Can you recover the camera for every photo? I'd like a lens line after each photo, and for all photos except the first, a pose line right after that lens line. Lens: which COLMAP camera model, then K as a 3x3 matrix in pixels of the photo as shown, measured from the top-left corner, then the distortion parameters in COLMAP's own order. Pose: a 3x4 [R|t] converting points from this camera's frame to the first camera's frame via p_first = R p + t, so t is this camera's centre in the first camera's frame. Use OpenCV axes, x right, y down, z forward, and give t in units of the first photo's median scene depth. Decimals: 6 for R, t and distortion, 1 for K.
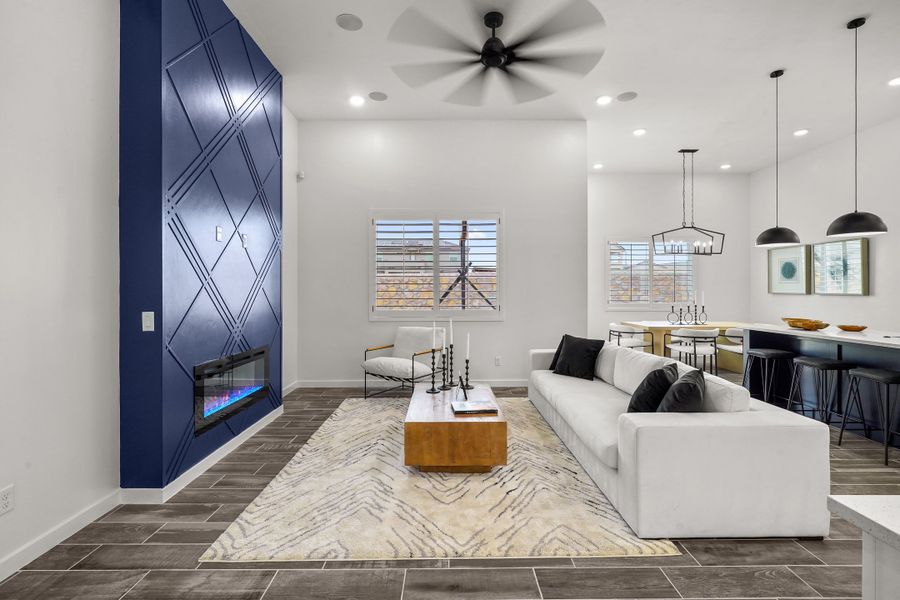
lens RADIAL K [[418.1, 0, 448.2], [0, 418.1, 288.7], [0, 0, 1]] dist [-0.001928, -0.000041]
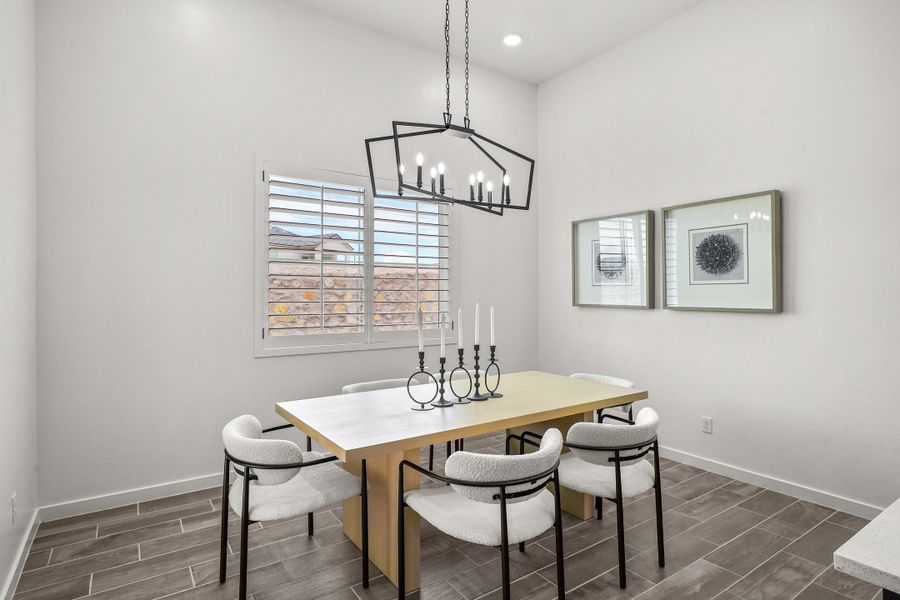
lens RADIAL K [[486.0, 0, 450.1], [0, 486.0, 293.9], [0, 0, 1]] dist [-0.002377, -0.000422]
pose [[0.826427, -0.000058, 0.563044, 0.561431], [-0.000368, 1.000000, 0.000642, -0.007590], [-0.563044, -0.000738, 0.826427, 1.107205]]
